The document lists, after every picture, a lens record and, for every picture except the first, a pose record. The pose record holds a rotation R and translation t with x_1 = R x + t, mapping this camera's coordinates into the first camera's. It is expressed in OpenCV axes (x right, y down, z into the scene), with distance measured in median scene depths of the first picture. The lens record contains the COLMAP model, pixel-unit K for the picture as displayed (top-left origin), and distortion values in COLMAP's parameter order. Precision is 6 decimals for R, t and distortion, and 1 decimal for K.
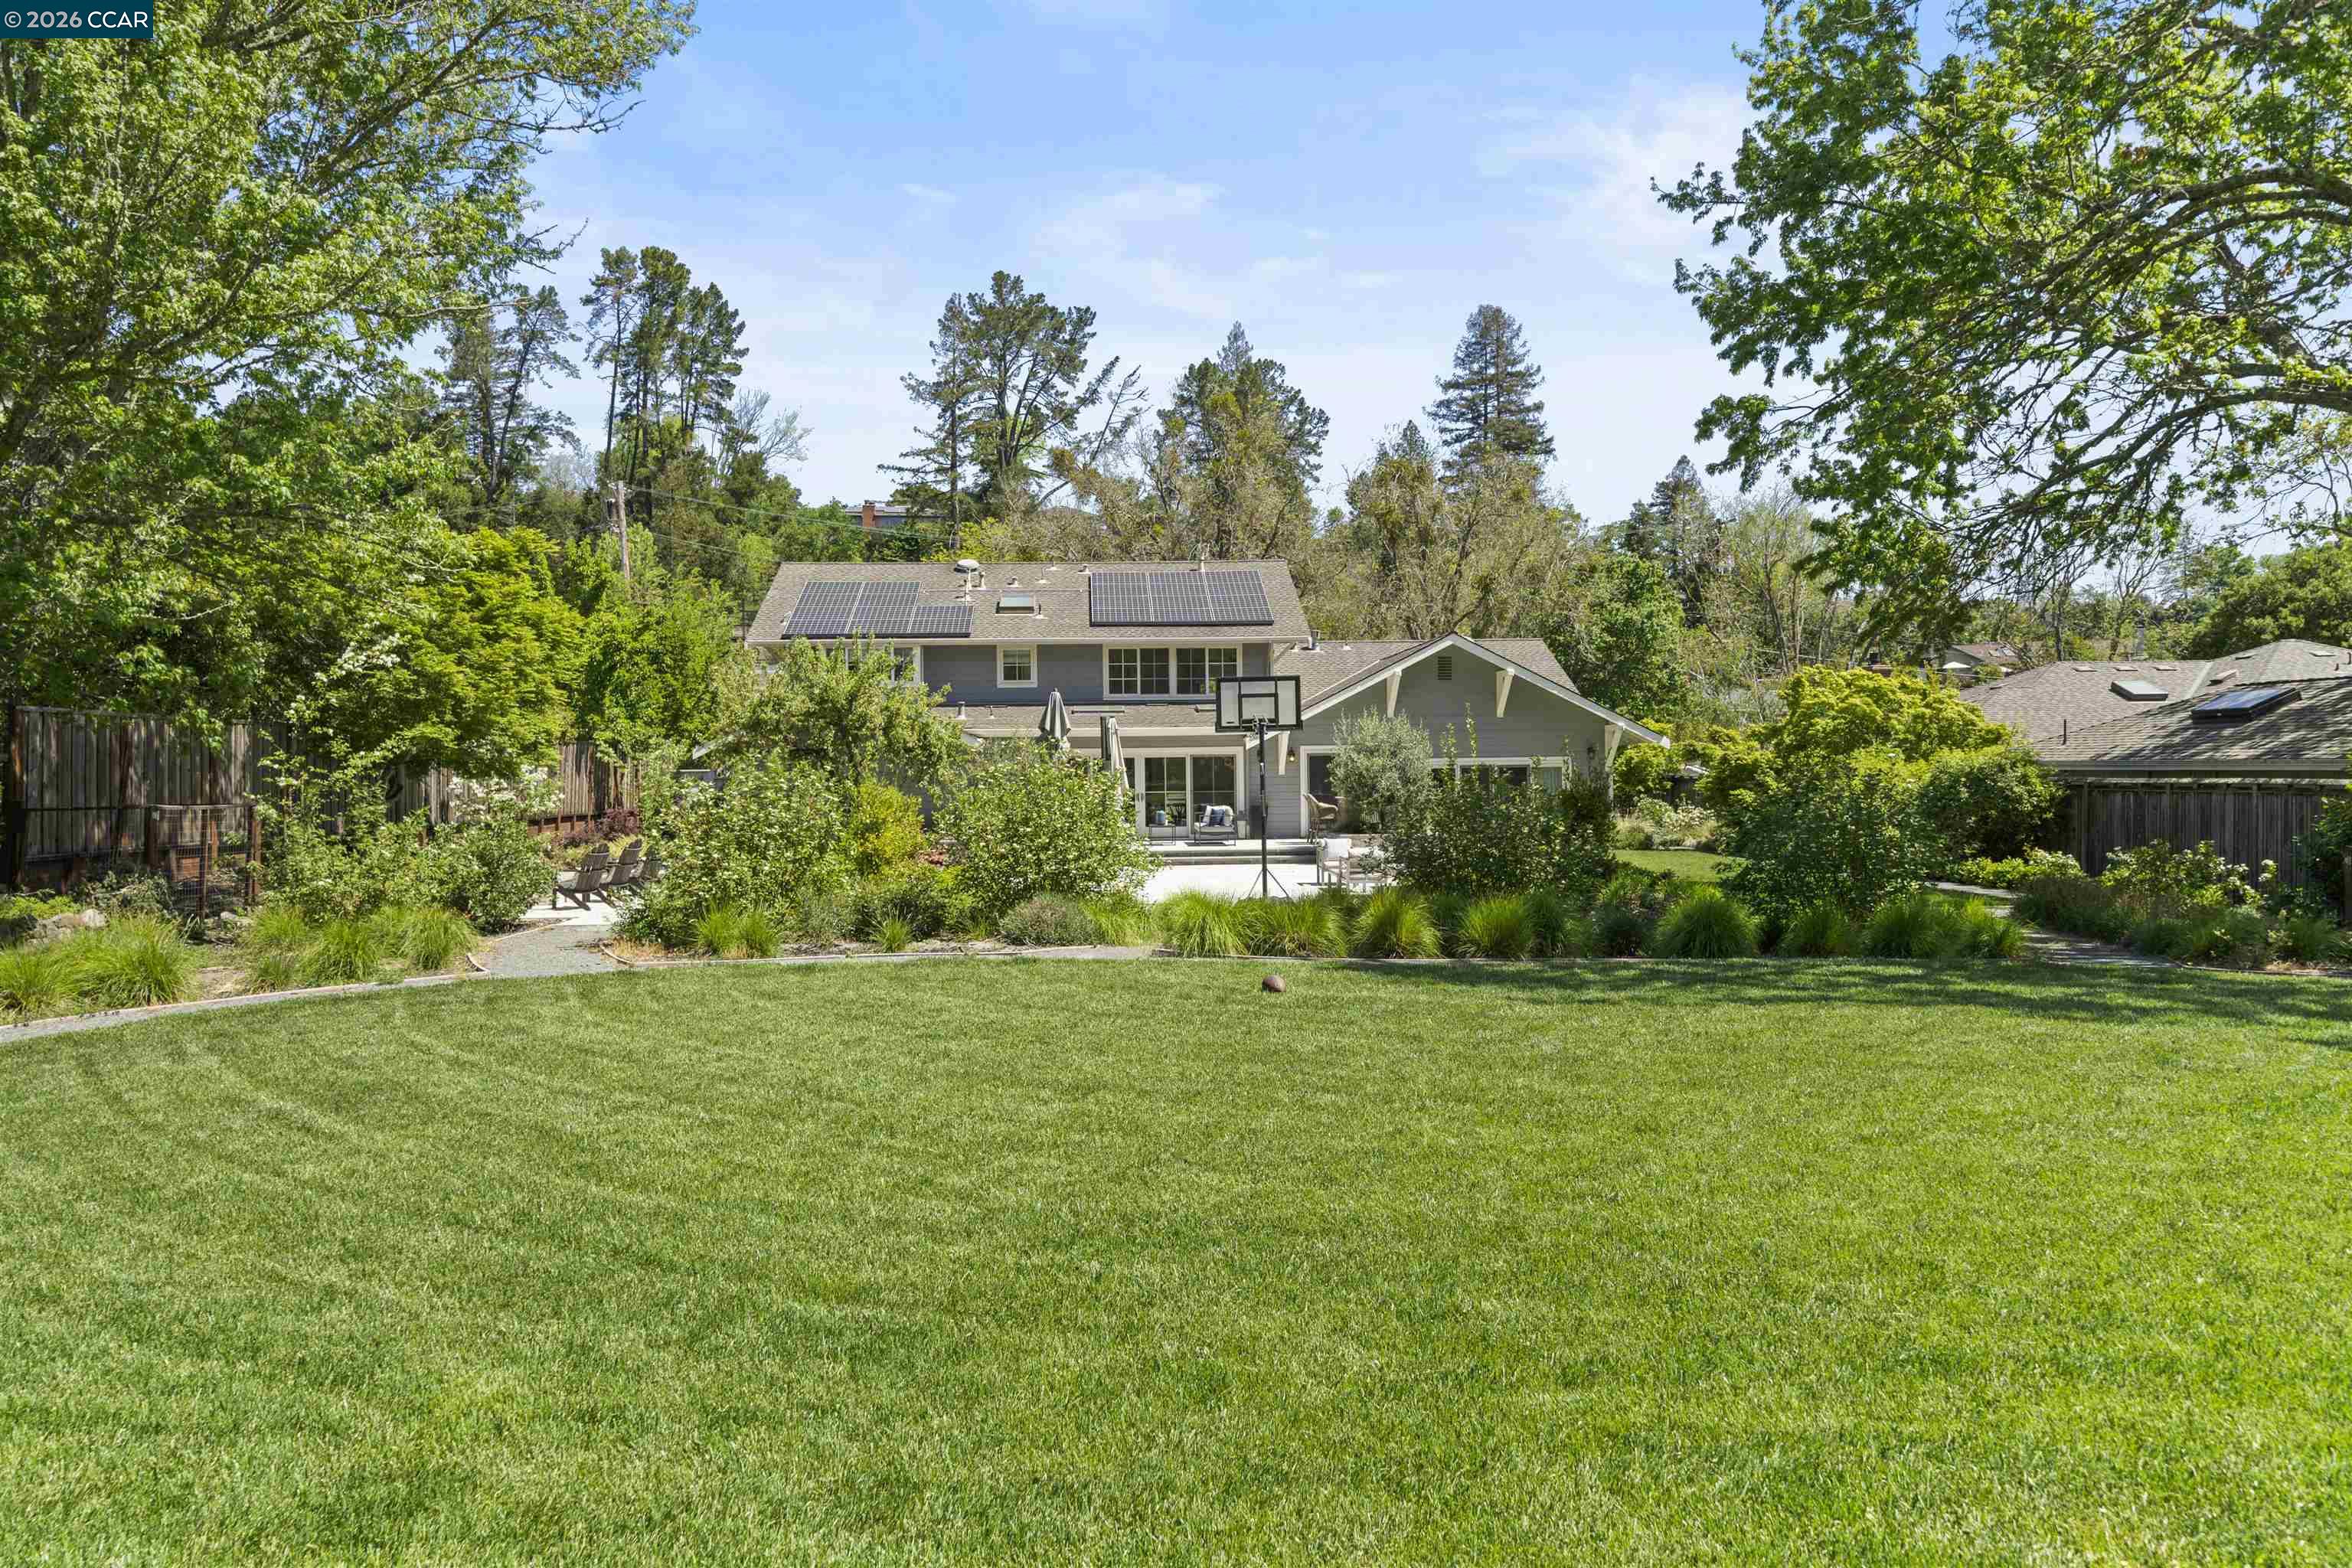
lens RADIAL K [[1570.6, 0, 1176.0], [0, 1570.6, 784.0], [0, 0, 1]] dist [-0.004640, -0.000766]
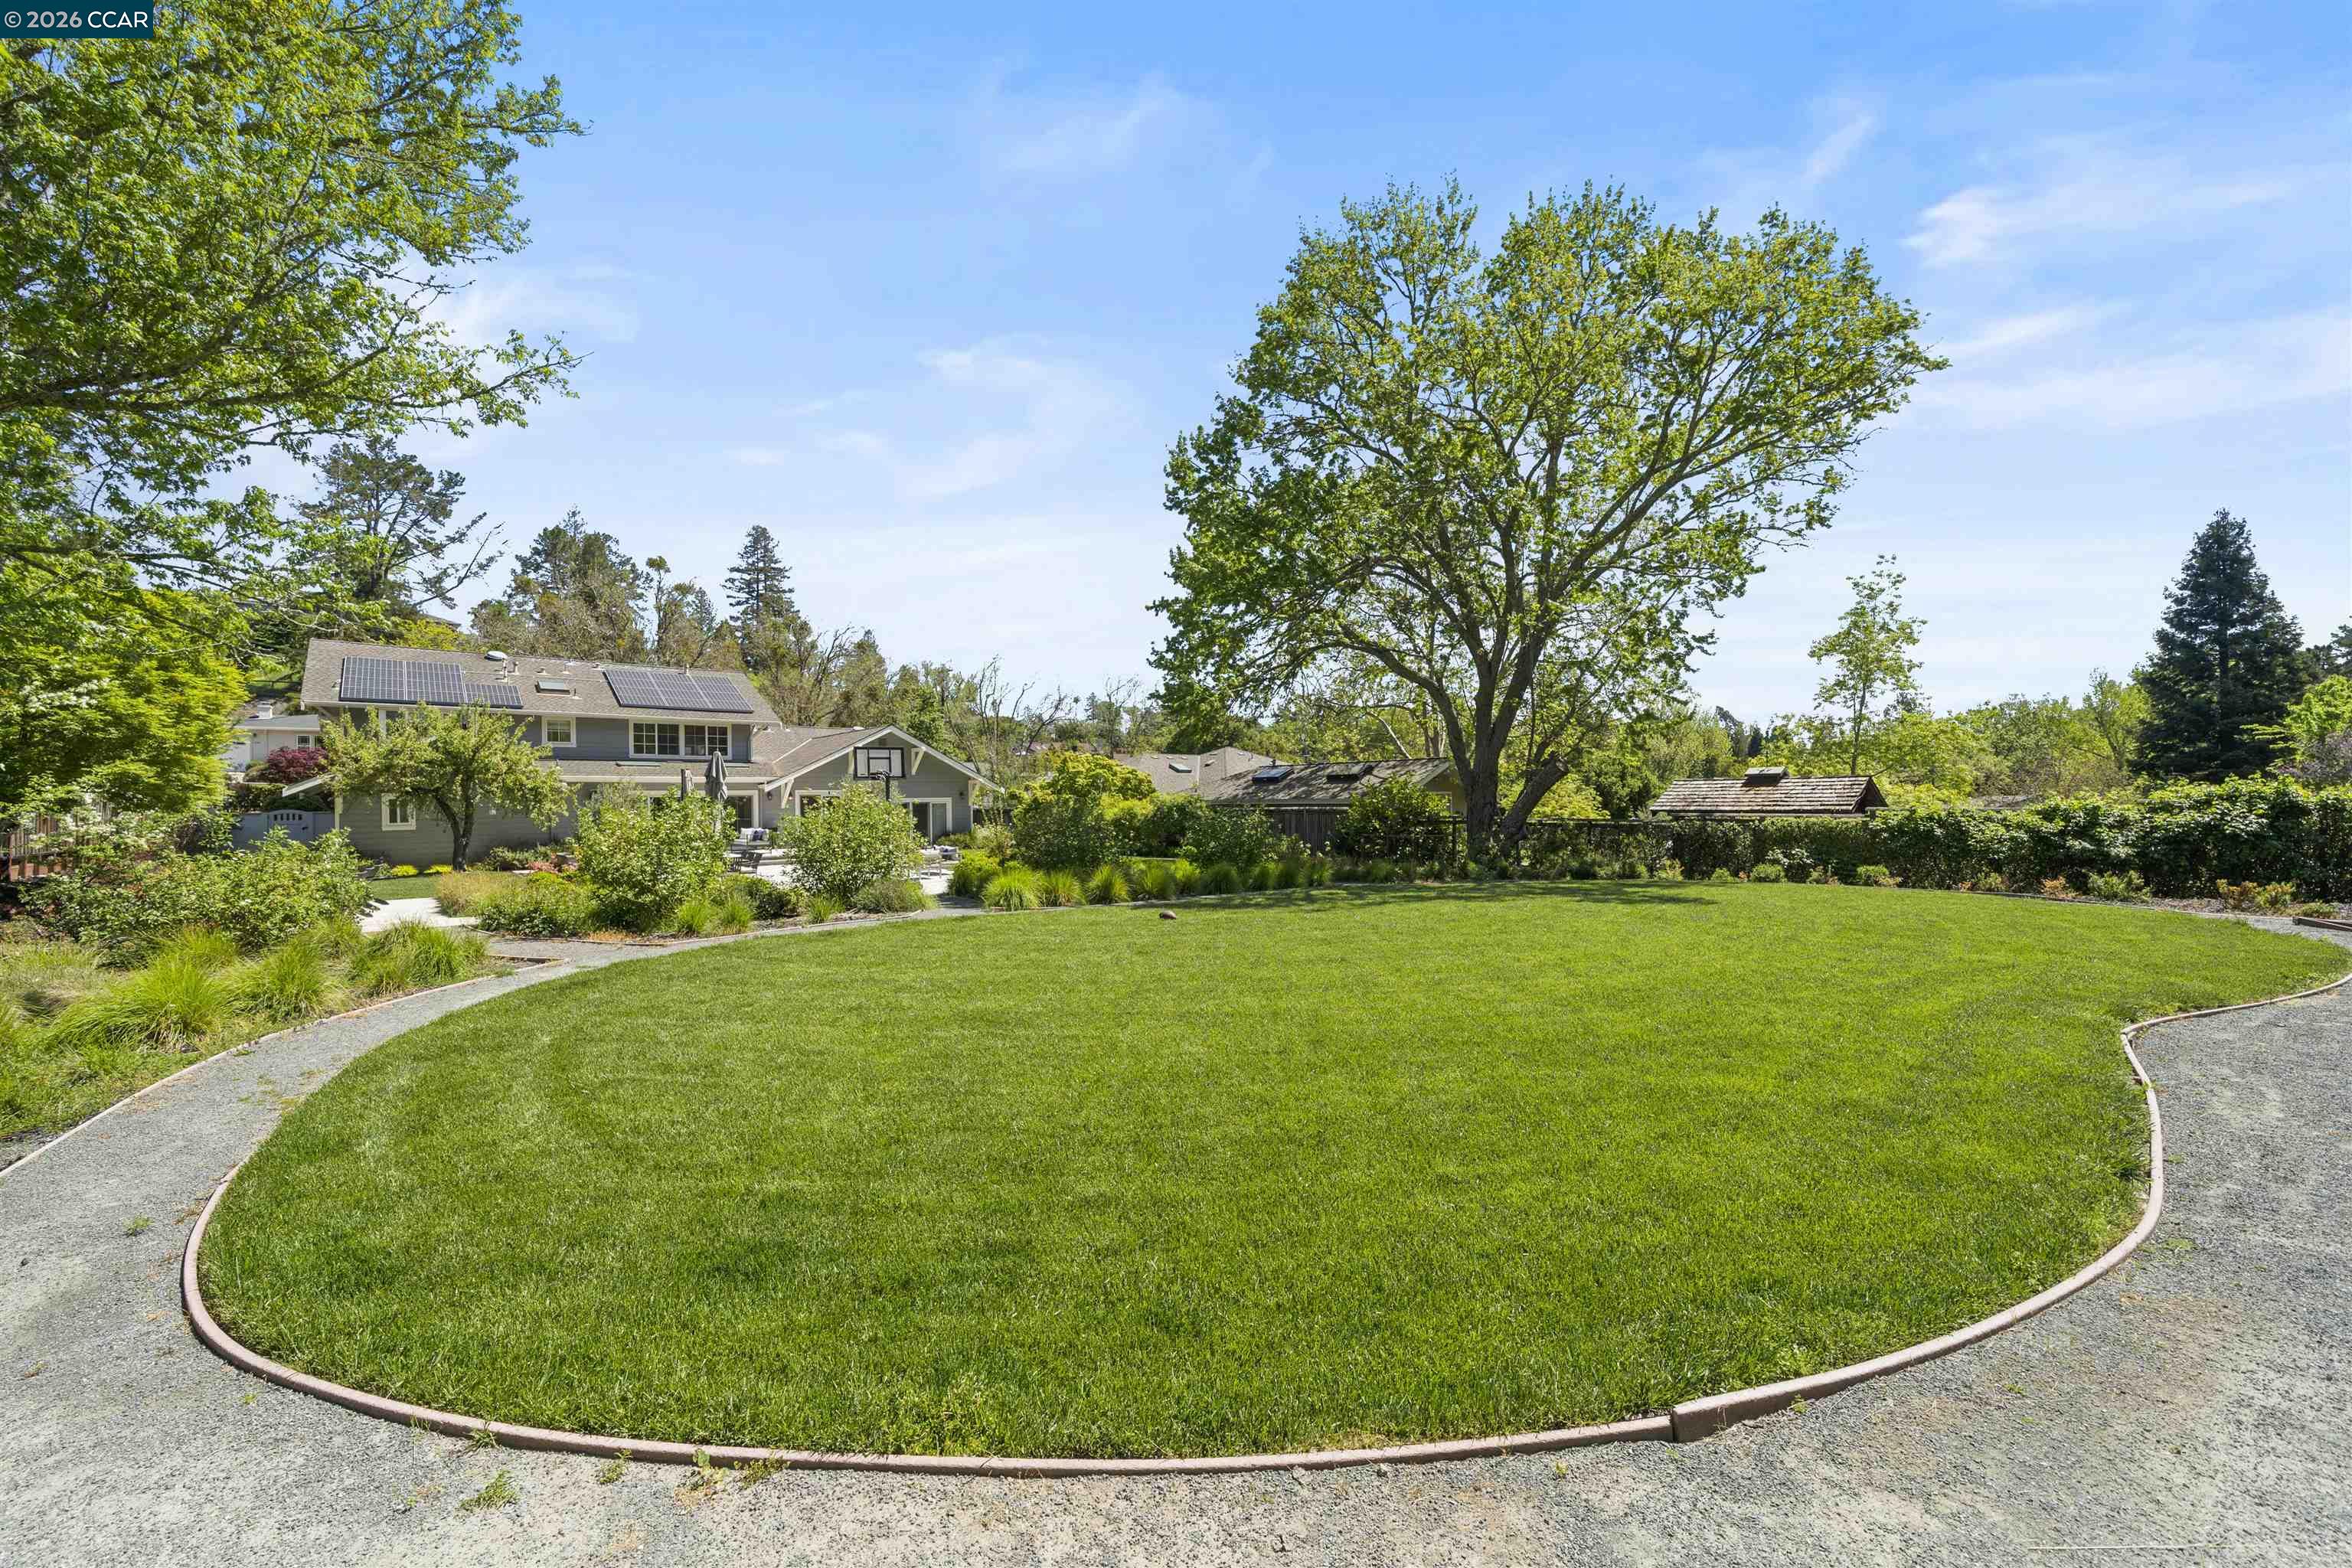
lens RADIAL K [[889.7, 0, 1176.0], [0, 889.7, 784.0], [0, 0, 1]] dist [0.000007, 0.000010]
pose [[0.801944, 0.013517, 0.597247, -0.129668], [0.007551, 0.999435, -0.032758, 0.001660], [-0.597352, 0.030780, 0.801388, 0.036238]]
